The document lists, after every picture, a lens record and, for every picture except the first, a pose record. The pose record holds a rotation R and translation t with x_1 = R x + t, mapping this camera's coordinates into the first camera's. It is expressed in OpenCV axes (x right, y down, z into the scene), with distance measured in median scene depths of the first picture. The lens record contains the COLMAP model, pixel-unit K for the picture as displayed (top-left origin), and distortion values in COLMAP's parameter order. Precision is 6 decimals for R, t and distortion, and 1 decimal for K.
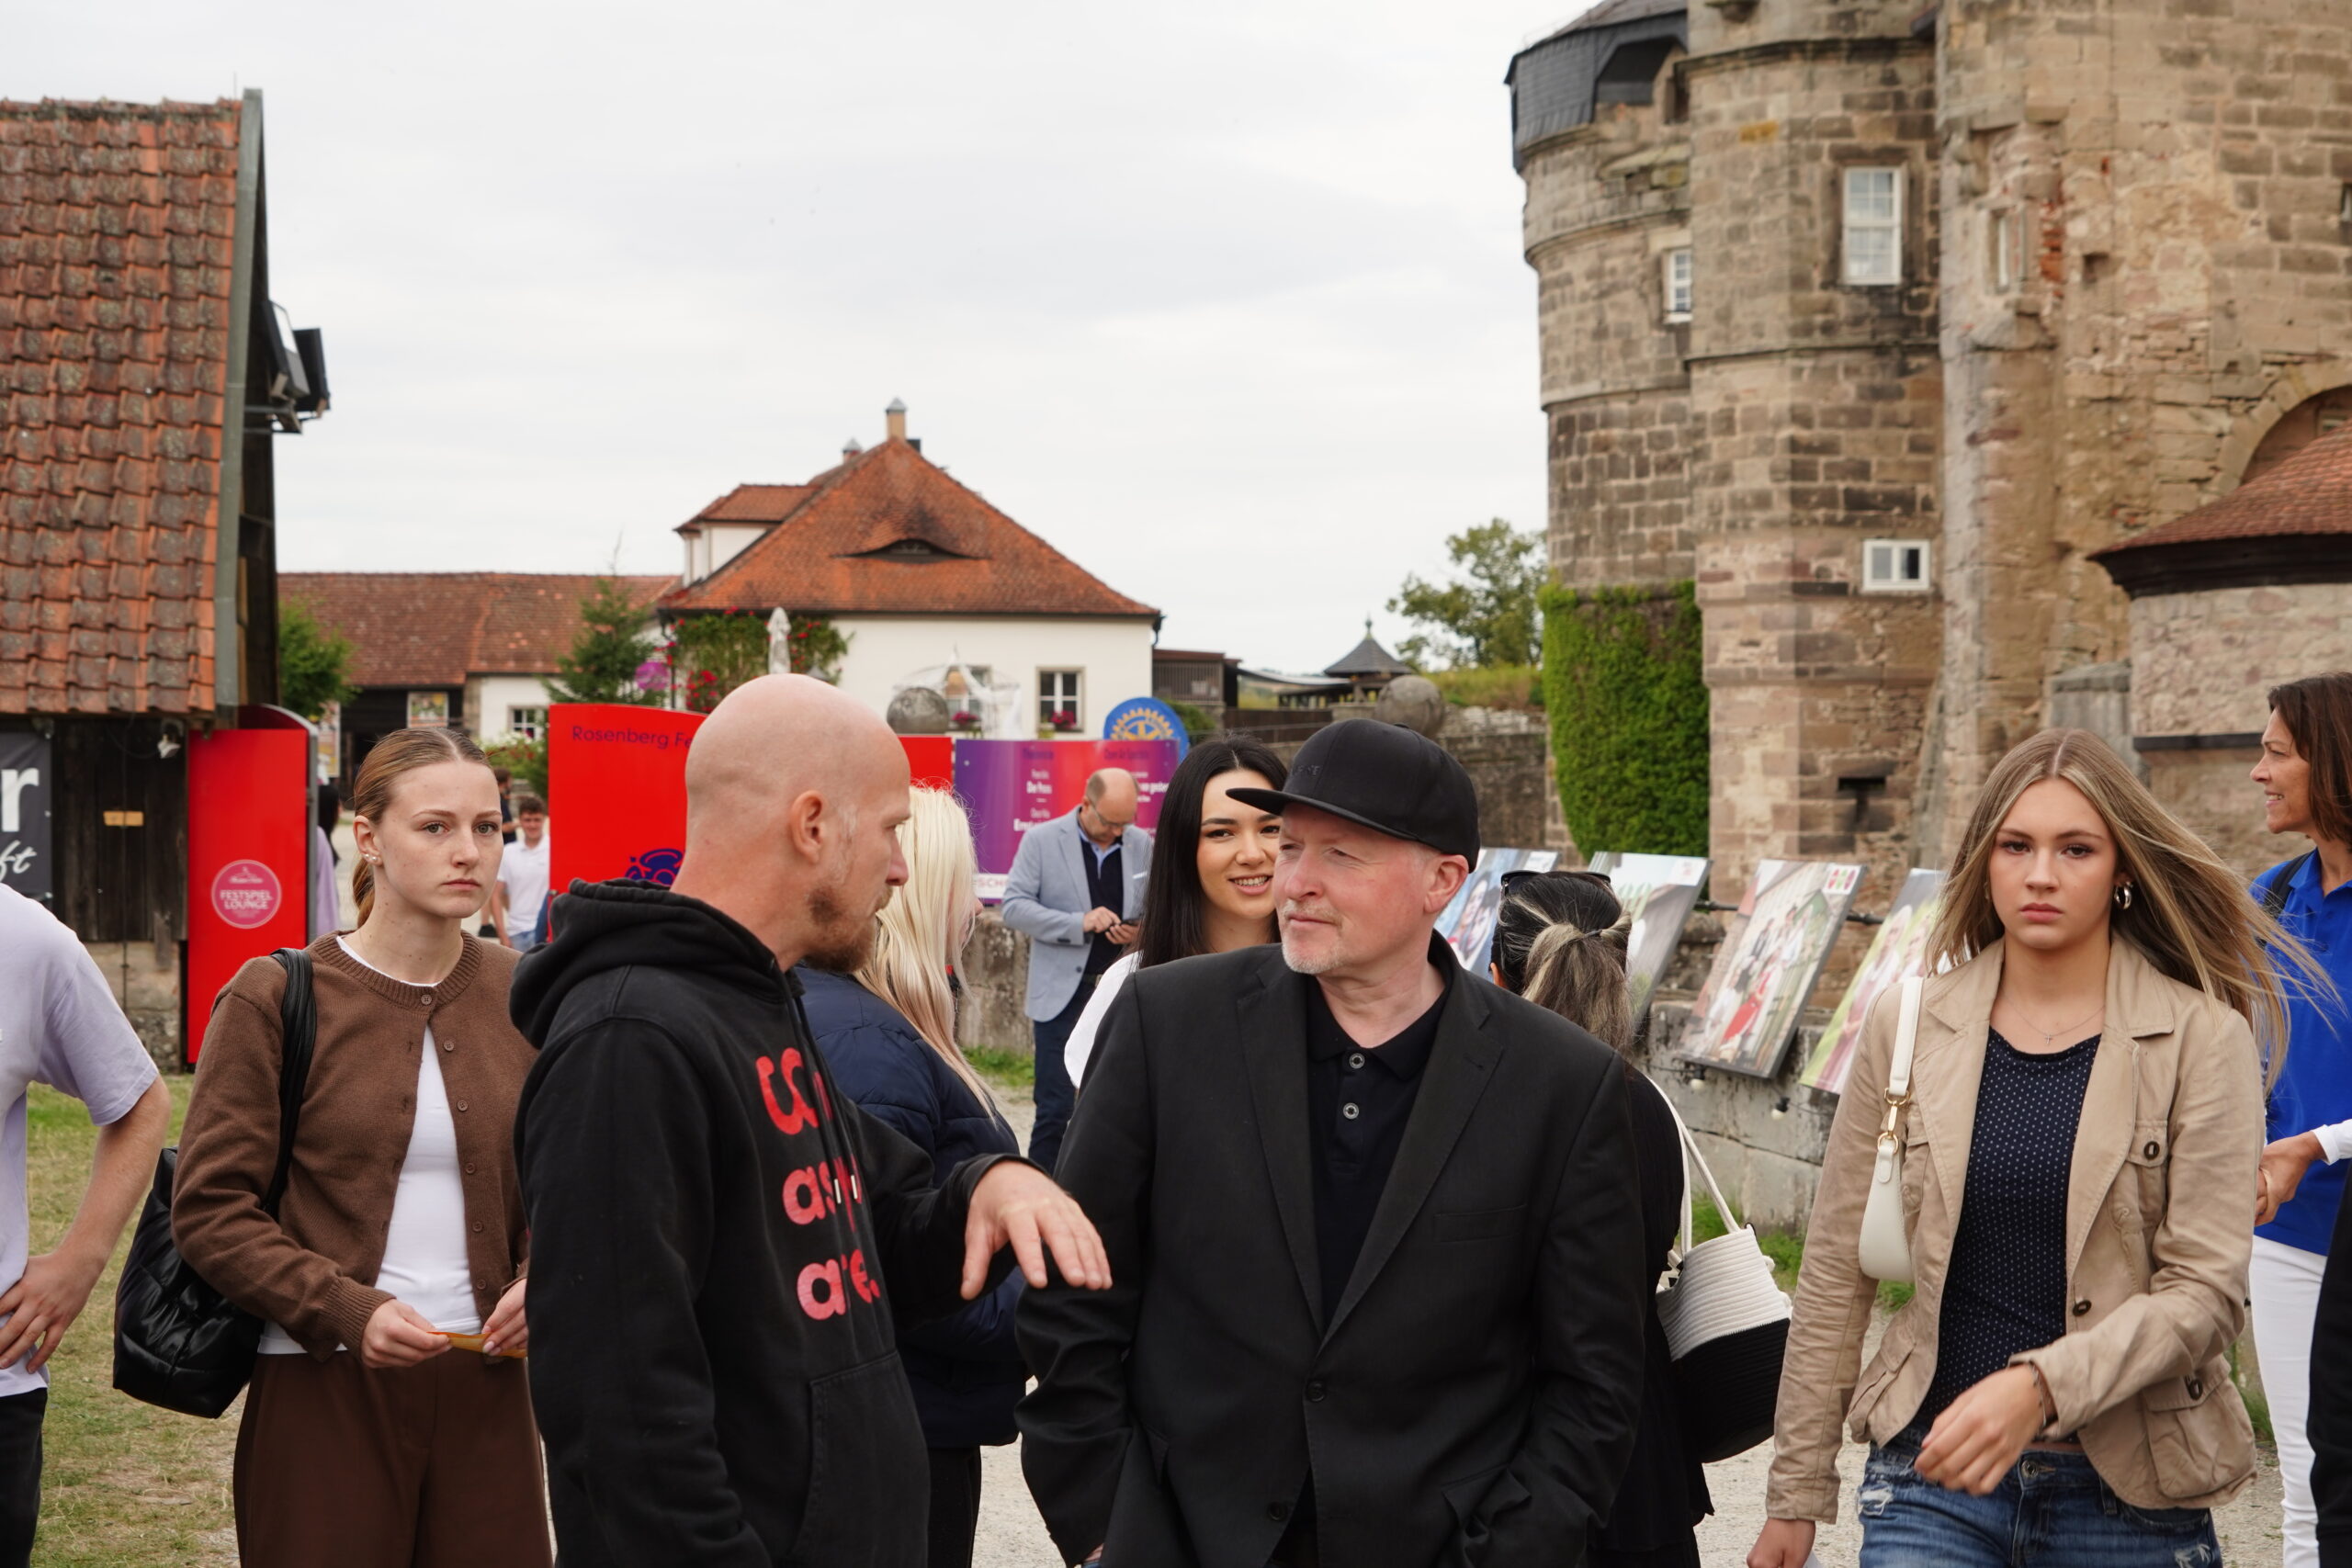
lens RADIAL K [[4302.5, 0, 1176.0], [0, 4302.5, 784.0], [0, 0, 1]] dist [-0.005106, 0.034532]
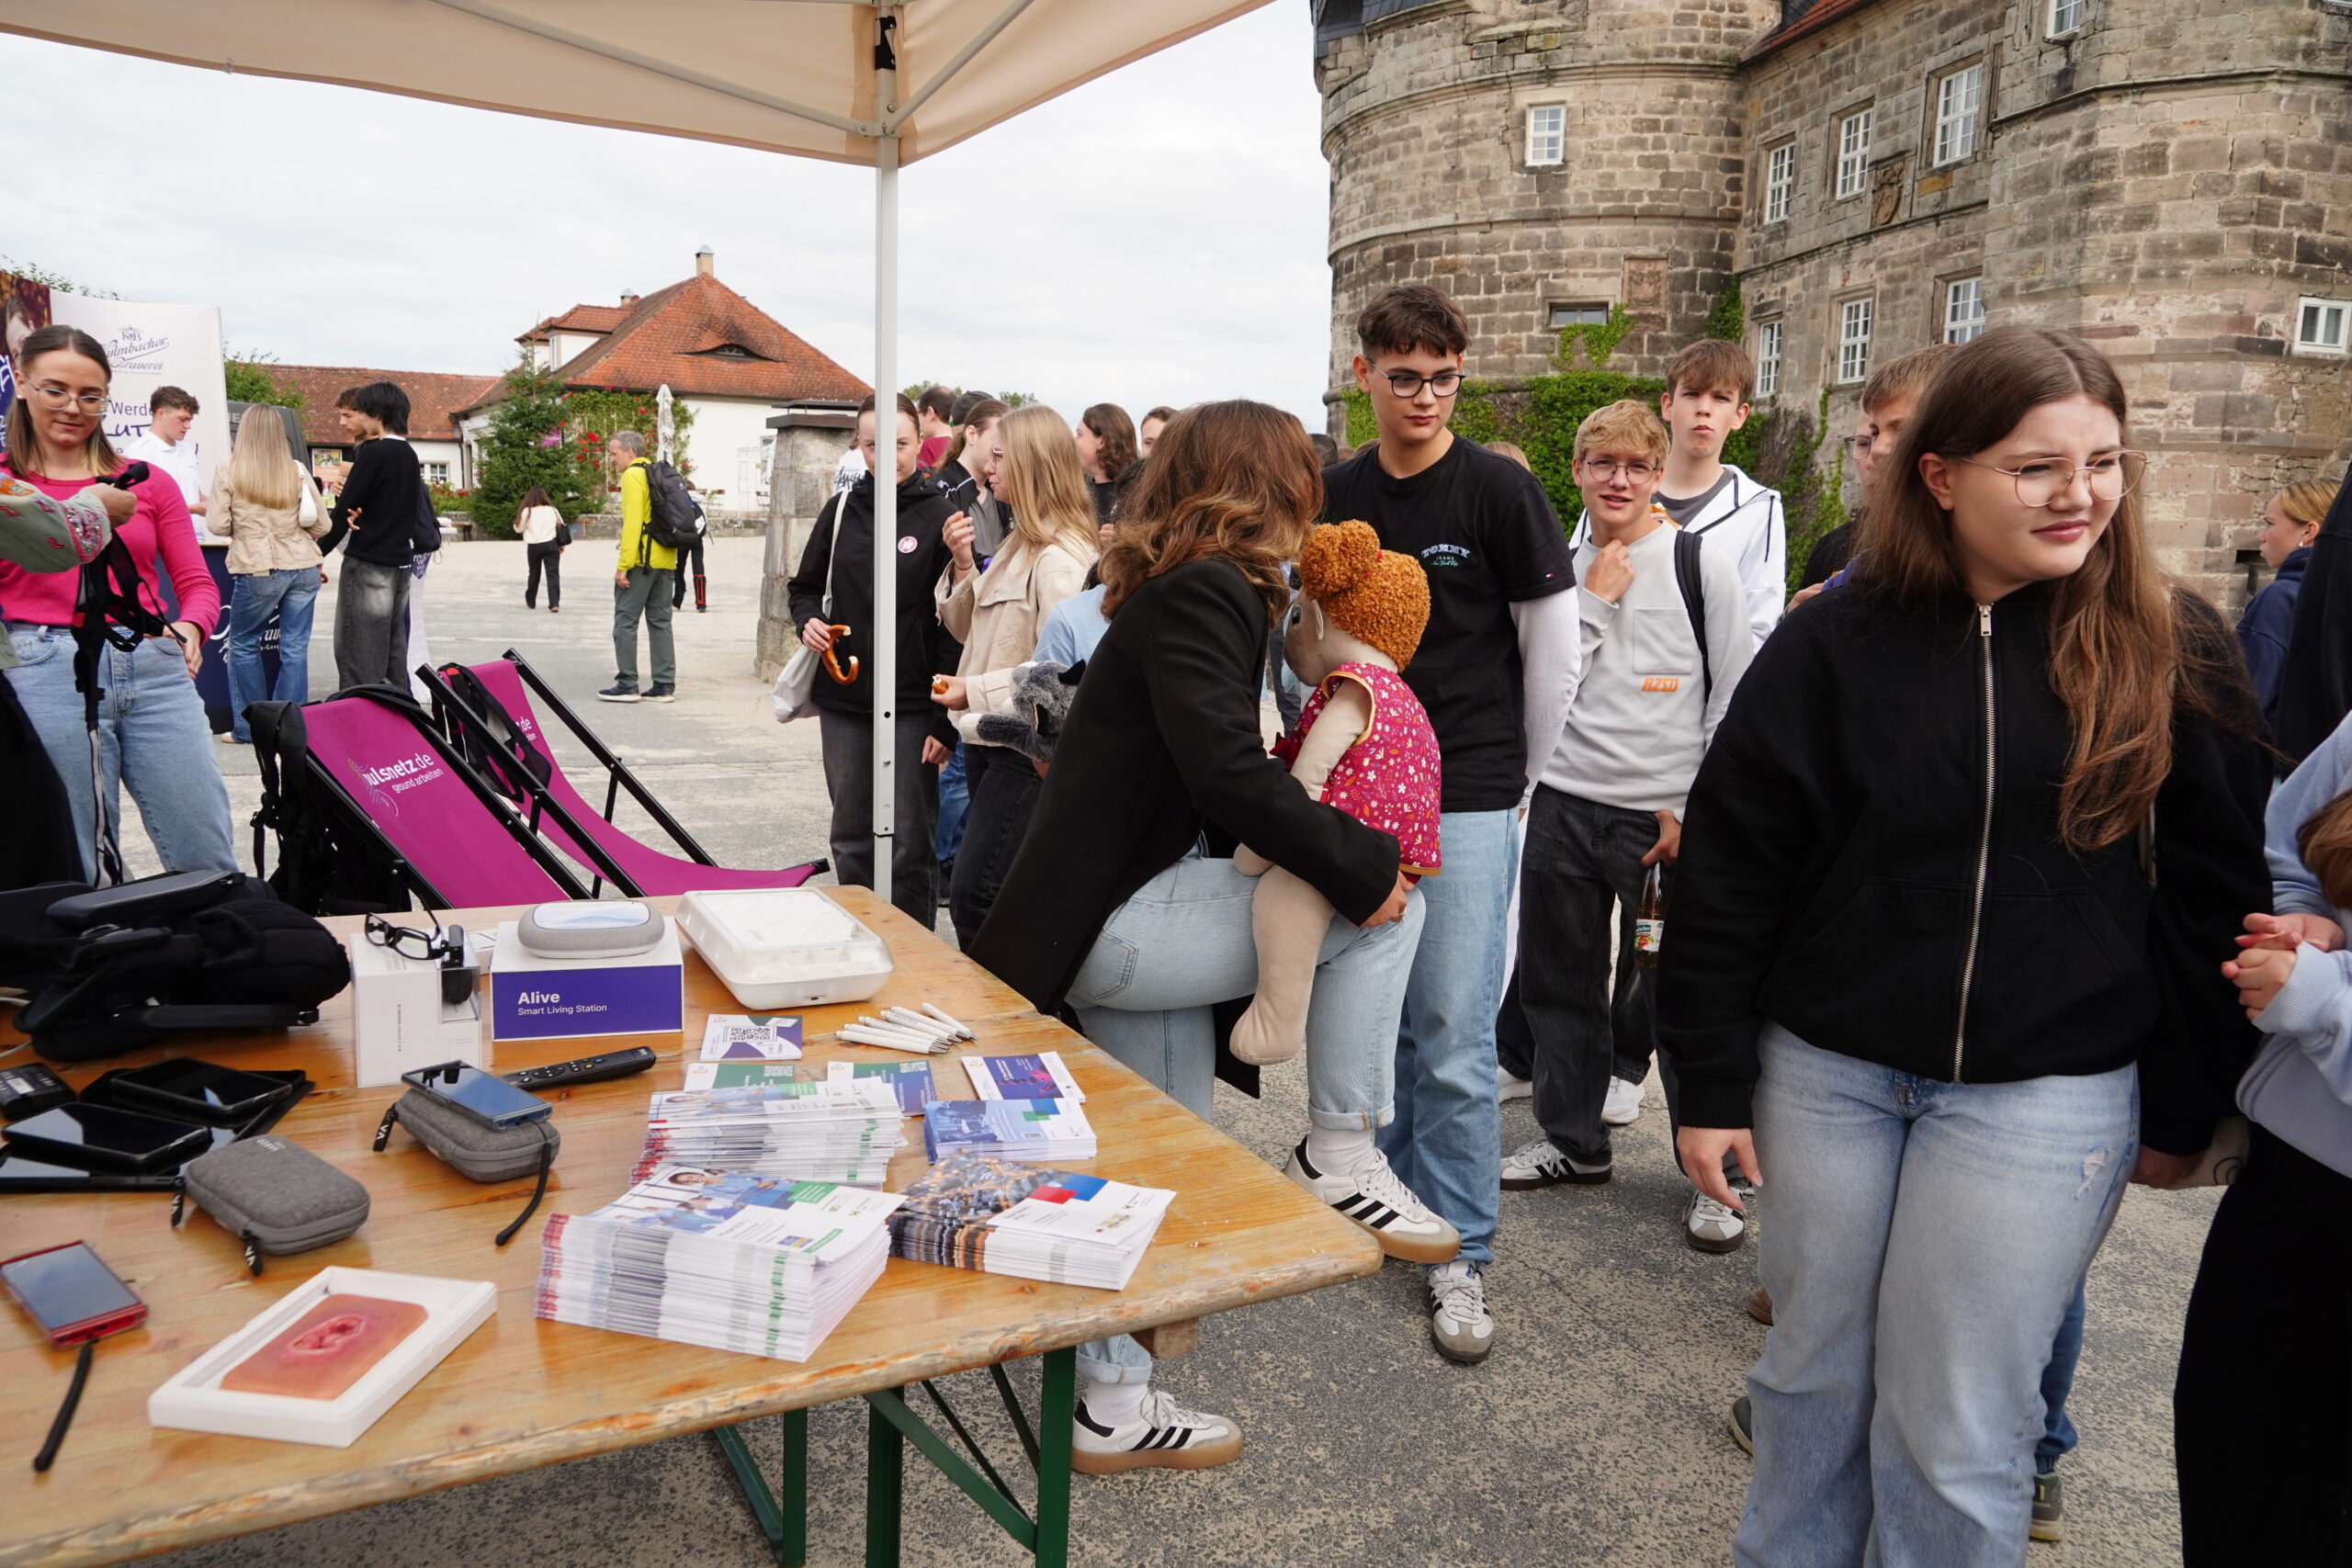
lens RADIAL K [[1578.5, 0, 1176.0], [0, 1578.5, 784.0], [0, 0, 1]] dist [-0.035150, 0.021294]
pose [[0.931701, -0.036133, 0.361425, -0.196448], [-0.023292, 0.987049, 0.158722, 0.000359], [-0.362479, -0.156299, 0.918792, 0.756520]]
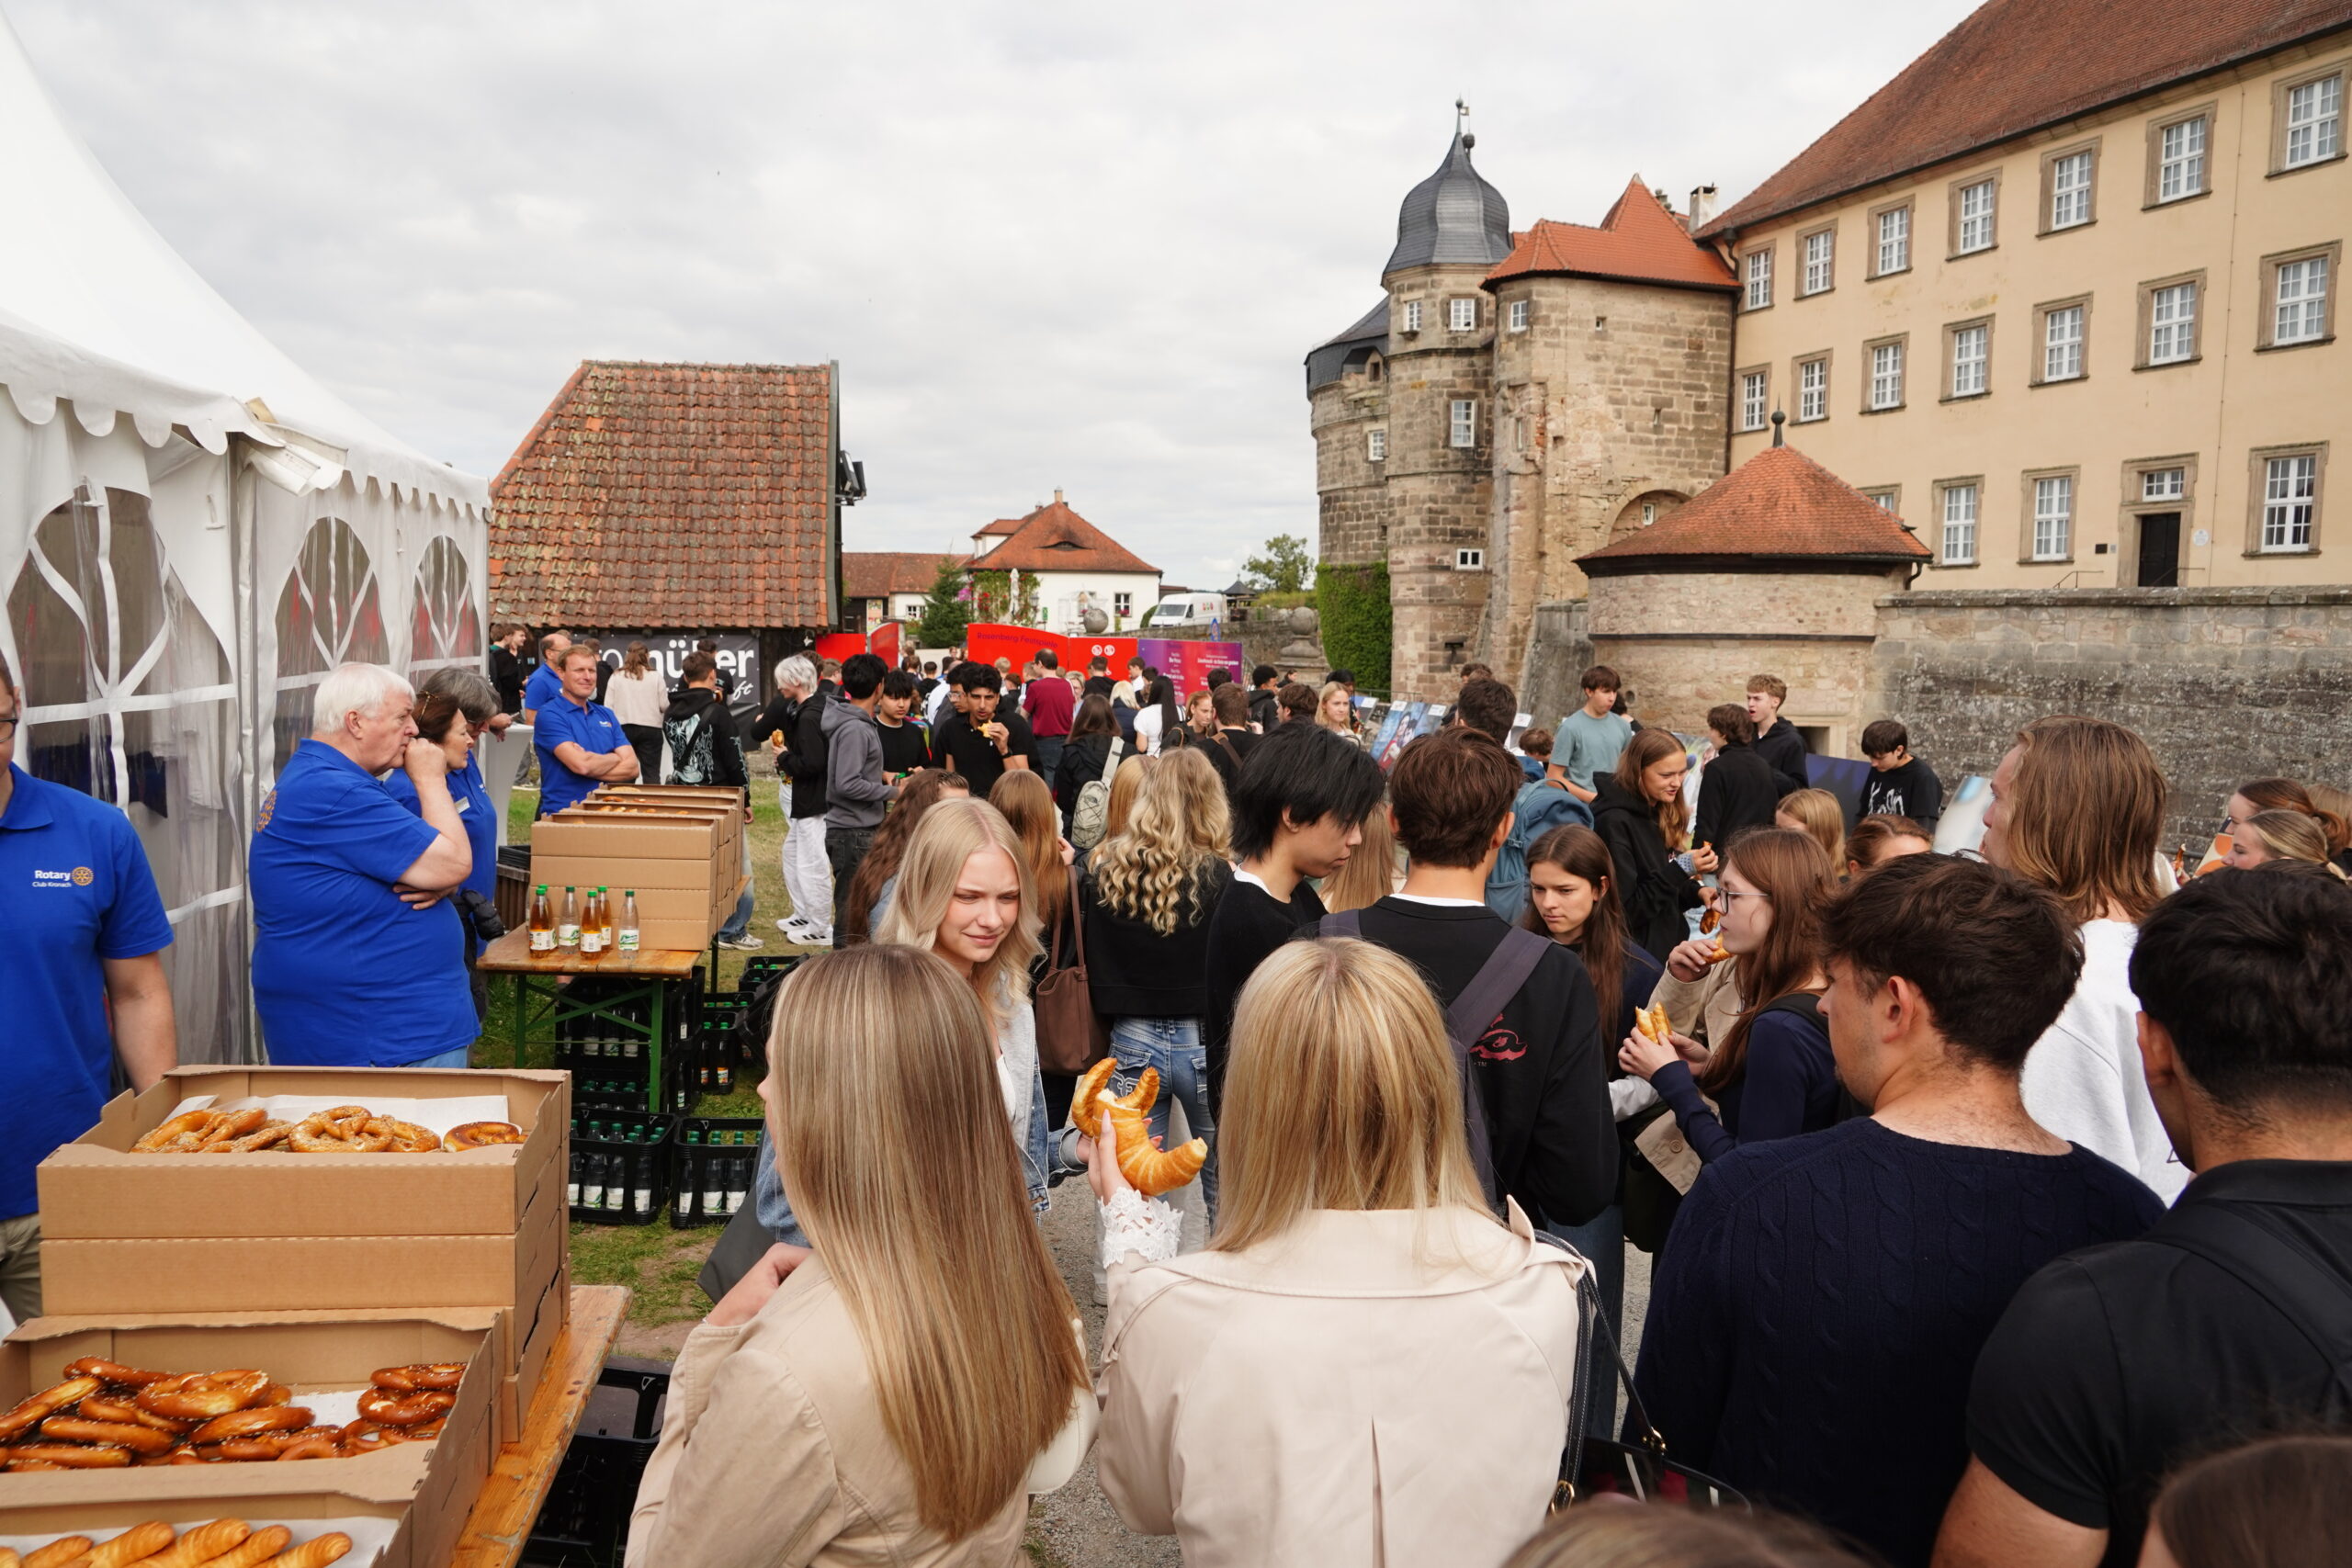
lens RADIAL K [[1613.4, 0, 1184.8], [0, 1613.4, 756.8], [0, 0, 1]] dist [-0.050216, -0.002058]
pose [[0.999675, 0.005365, 0.024936, -0.022994], [-0.007296, 0.996926, 0.078013, -0.007410], [-0.024440, -0.078170, 0.996640, 0.051308]]
